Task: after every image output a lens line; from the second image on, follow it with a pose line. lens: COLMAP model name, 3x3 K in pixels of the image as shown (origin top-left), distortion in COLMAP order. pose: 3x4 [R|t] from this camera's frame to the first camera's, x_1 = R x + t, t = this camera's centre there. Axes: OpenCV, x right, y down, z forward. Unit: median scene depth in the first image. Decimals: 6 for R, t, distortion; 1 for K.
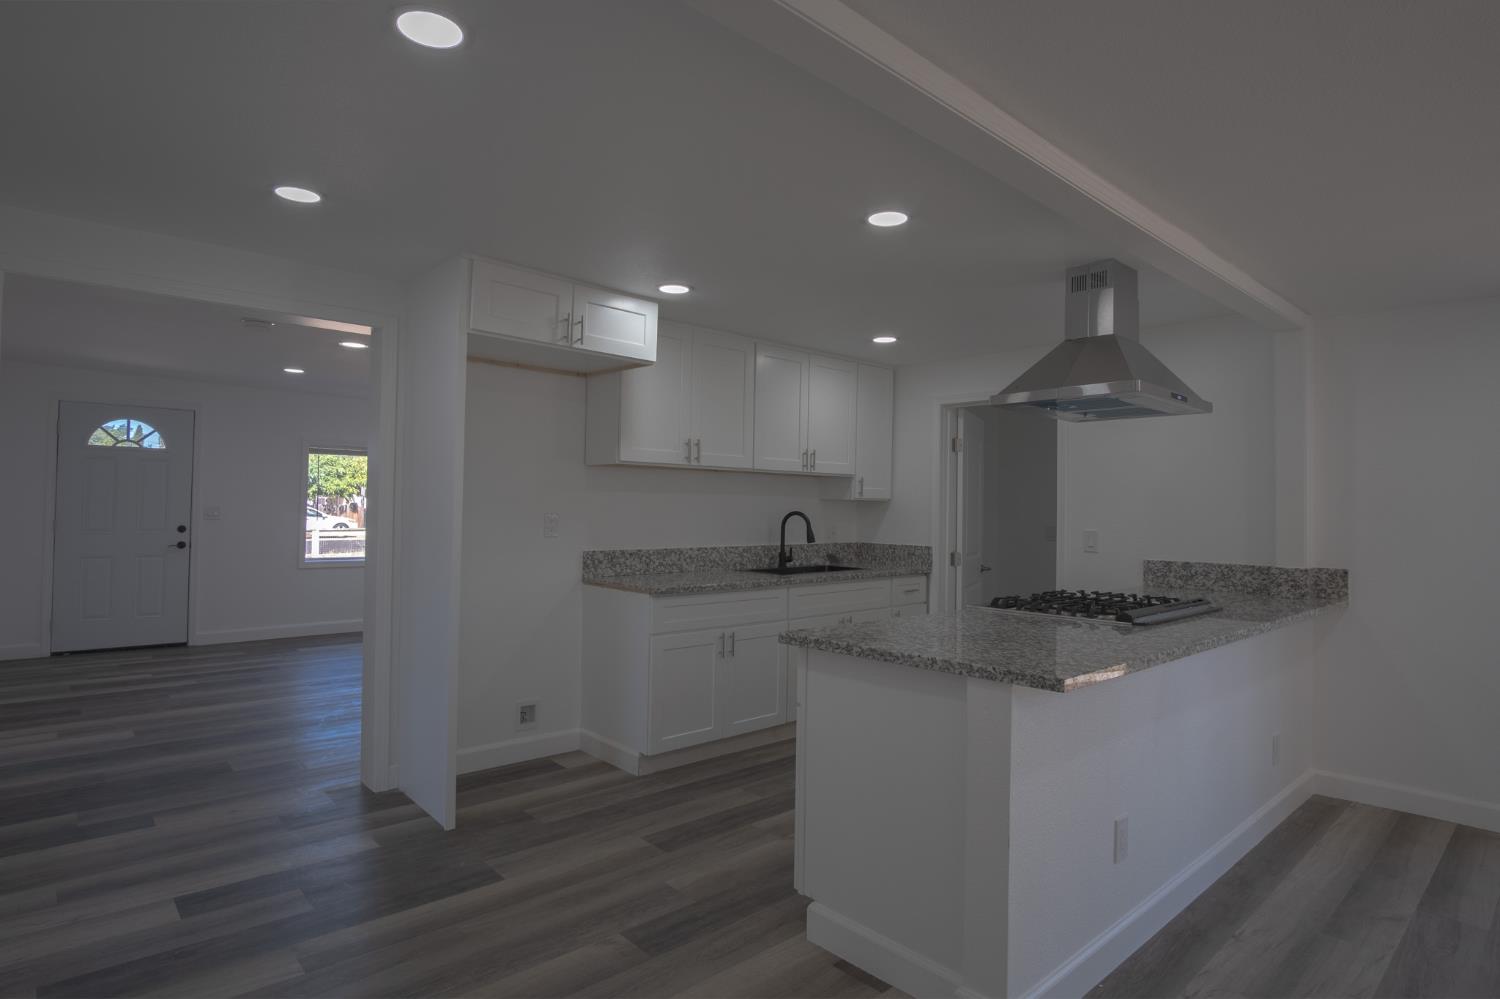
lens RADIAL K [[803.4, 0, 761.1], [0, 803.4, 494.2], [0, 0, 1]] dist [-0.033953, 0.009030]
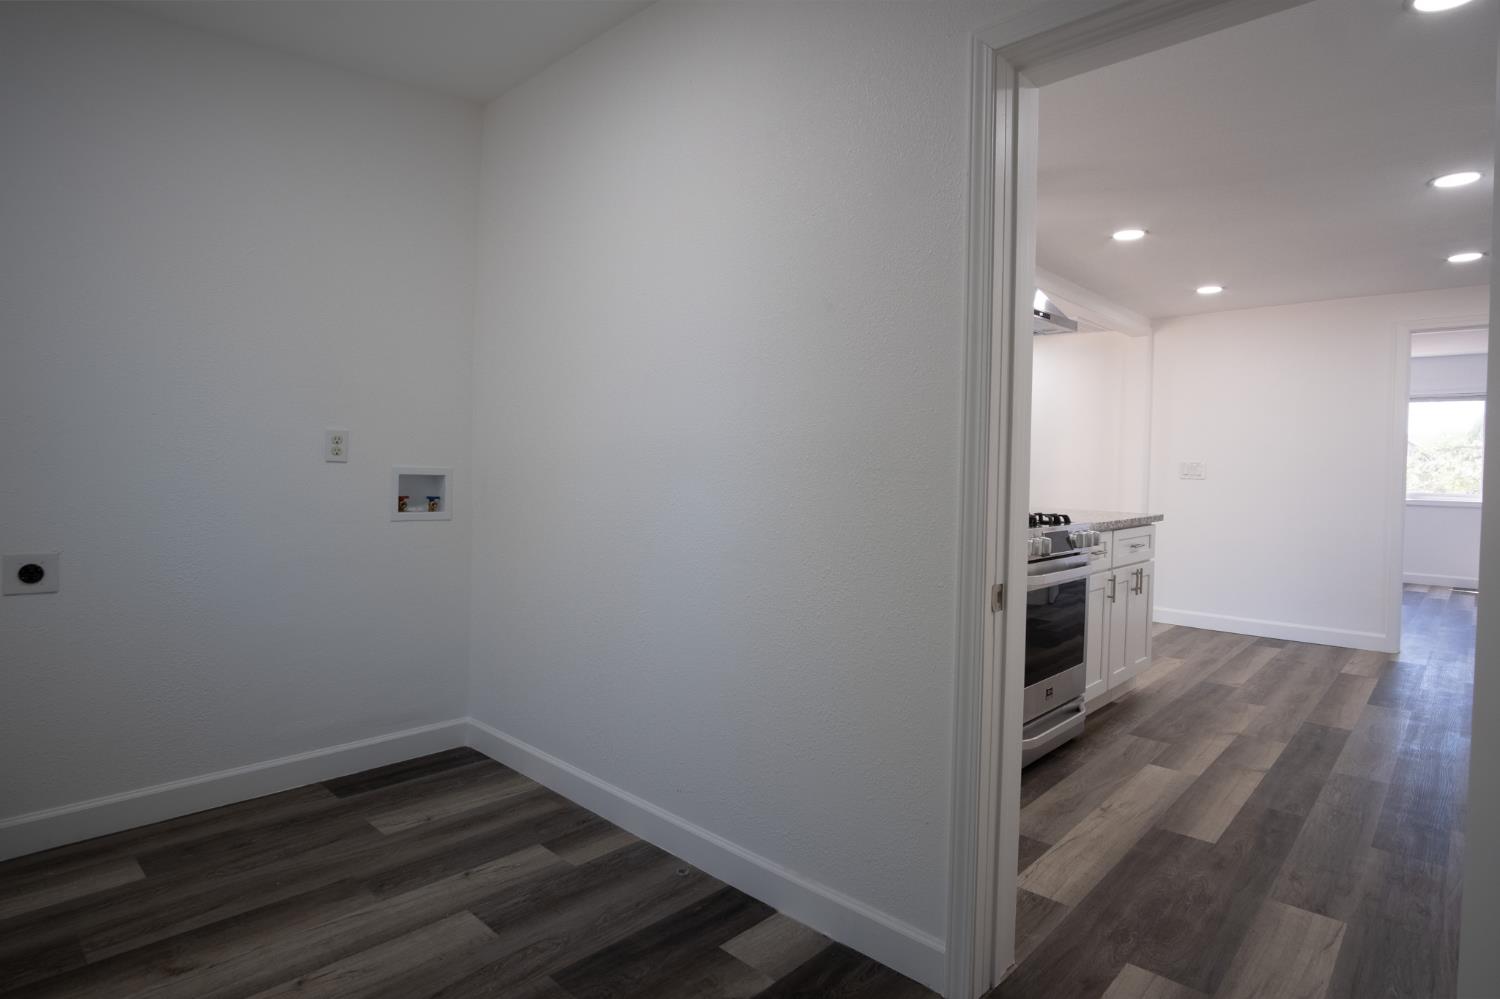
lens RADIAL K [[803.4, 0, 735.6], [0, 803.4, 497.2], [0, 0, 1]] dist [-0.033953, 0.009030]
pose [[-0.997672, -0.030074, -0.061201, 0.589682], [-0.031003, 0.999417, 0.014279, 0.074802], [0.060736, 0.016143, -0.998023, 1.499568]]
